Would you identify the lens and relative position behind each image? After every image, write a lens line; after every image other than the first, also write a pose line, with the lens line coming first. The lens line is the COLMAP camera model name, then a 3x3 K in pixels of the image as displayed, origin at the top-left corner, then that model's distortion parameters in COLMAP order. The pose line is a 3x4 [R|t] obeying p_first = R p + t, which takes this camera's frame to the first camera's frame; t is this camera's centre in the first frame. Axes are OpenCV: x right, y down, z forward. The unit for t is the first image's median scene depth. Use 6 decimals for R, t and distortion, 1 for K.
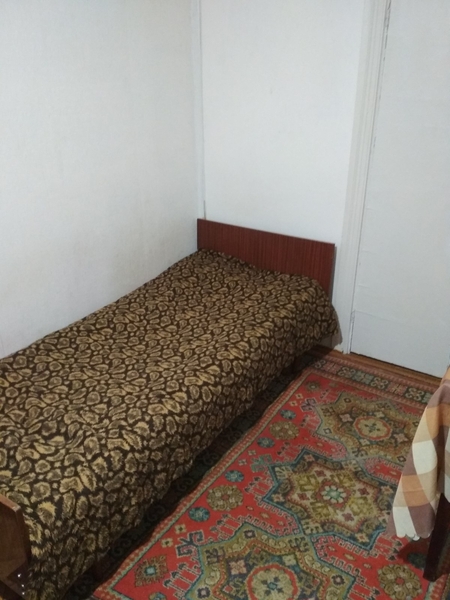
lens RADIAL K [[530.7, 0, 225.4], [0, 530.7, 299.7], [0, 0, 1]] dist [-0.000892, -0.003382]
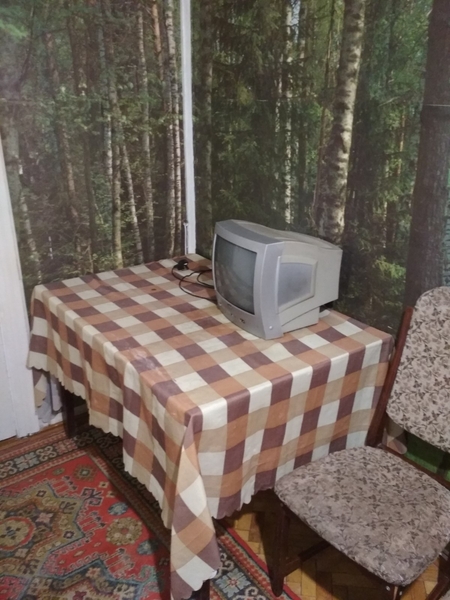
lens RADIAL K [[530.7, 0, 225.2], [0, 530.7, 300.1], [0, 0, 1]] dist [-0.000892, -0.003382]
pose [[0.359004, -0.347389, 0.866278, -0.201040], [0.385851, 0.900365, 0.201153, -0.127131], [-0.849844, 0.262040, 0.457275, 0.267669]]
